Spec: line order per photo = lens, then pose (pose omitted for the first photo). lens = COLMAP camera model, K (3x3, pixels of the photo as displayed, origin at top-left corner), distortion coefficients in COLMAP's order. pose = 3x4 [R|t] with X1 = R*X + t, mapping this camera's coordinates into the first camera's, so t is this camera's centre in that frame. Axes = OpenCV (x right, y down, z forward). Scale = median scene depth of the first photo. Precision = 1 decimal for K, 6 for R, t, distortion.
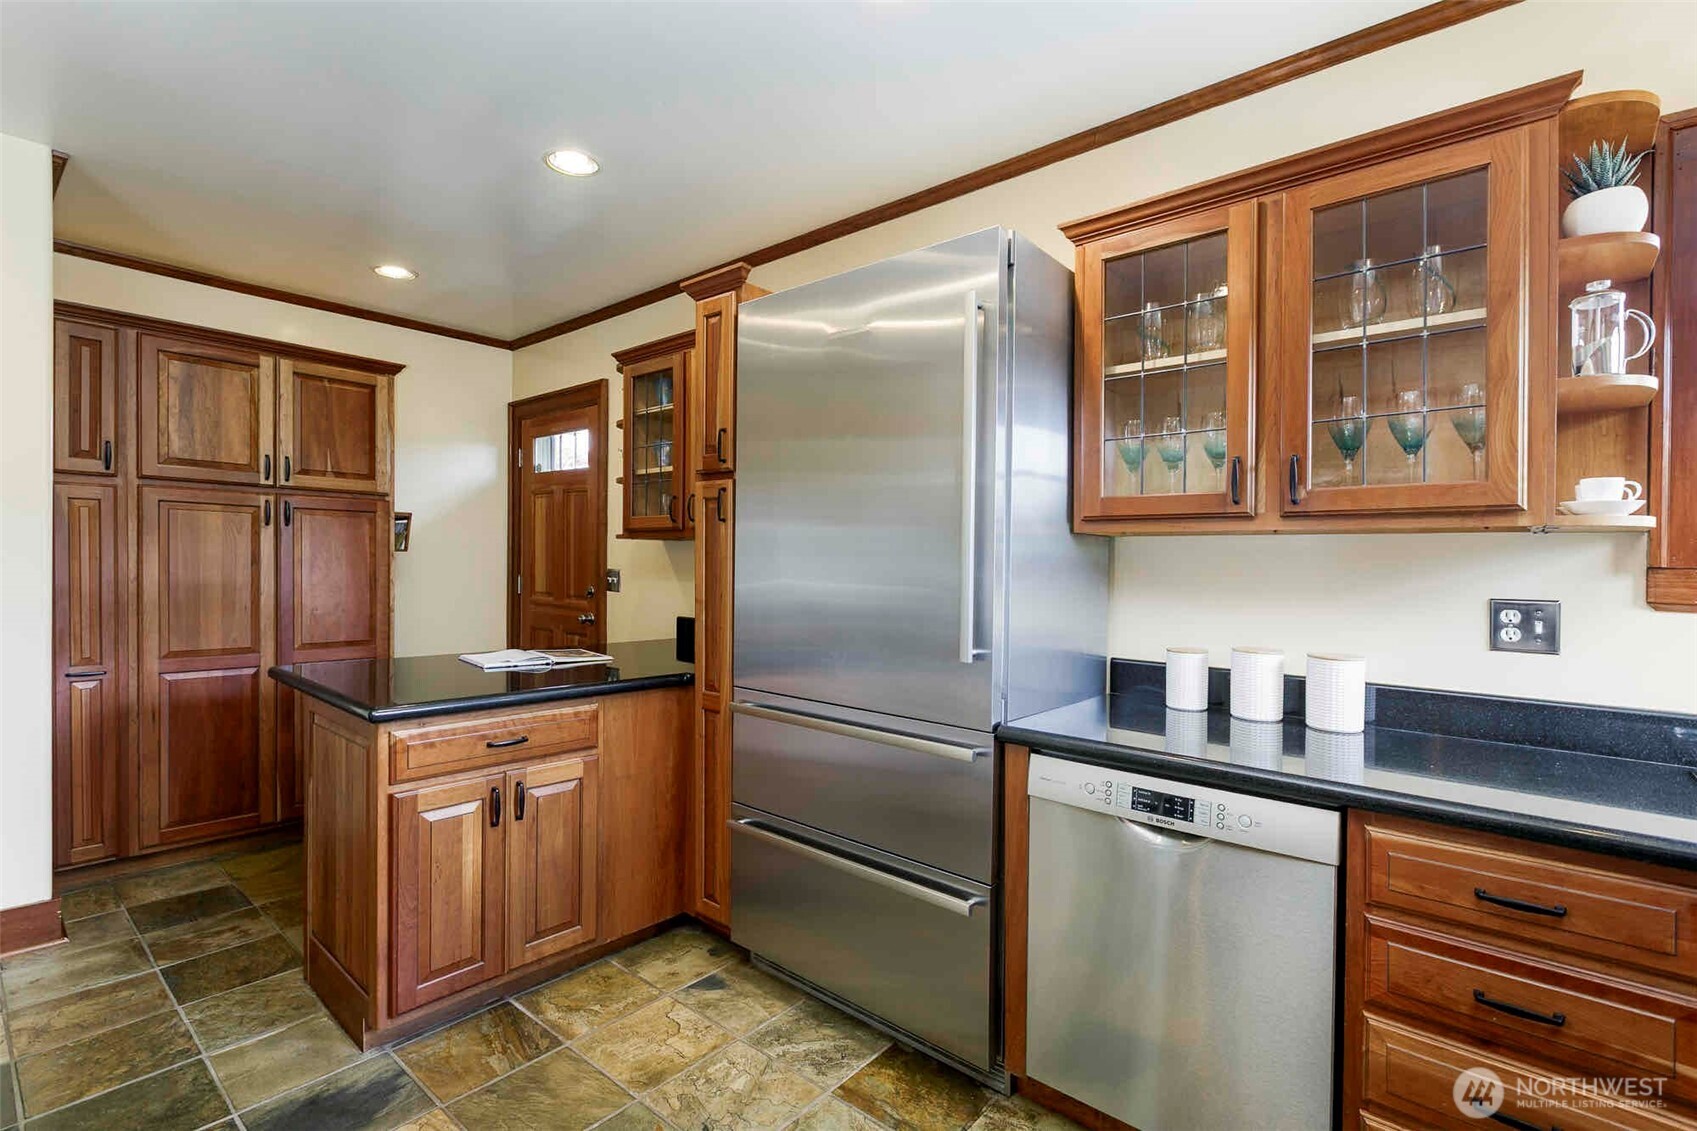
lens RADIAL K [[748.9, 0, 863.9], [0, 748.9, 551.5], [0, 0, 1]] dist [0.002989, -0.000784]
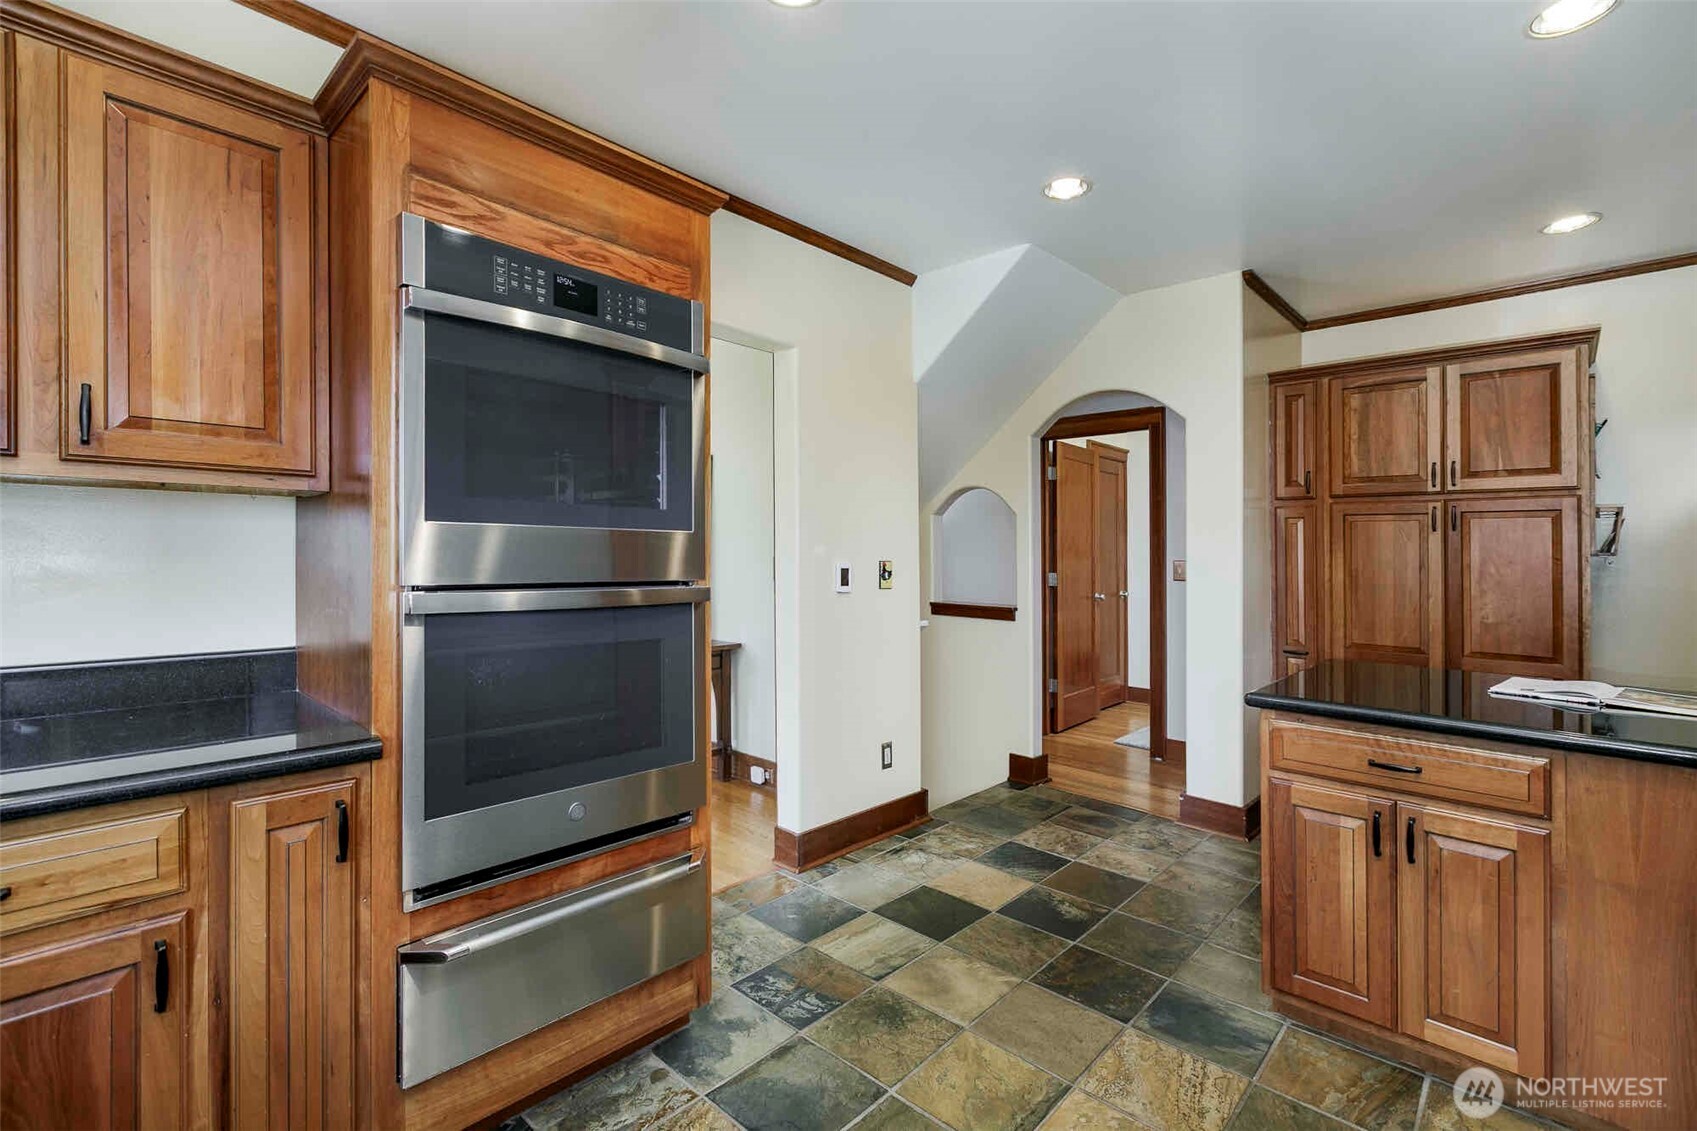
lens RADIAL K [[748.9, 0, 851.7], [0, 748.9, 549.2], [0, 0, 1]] dist [0.002989, -0.000784]
pose [[-0.007213, -0.022014, -0.999732, 0.249983], [0.003556, 0.999751, -0.022040, 0.009984], [0.999968, -0.003714, -0.007133, 0.224953]]
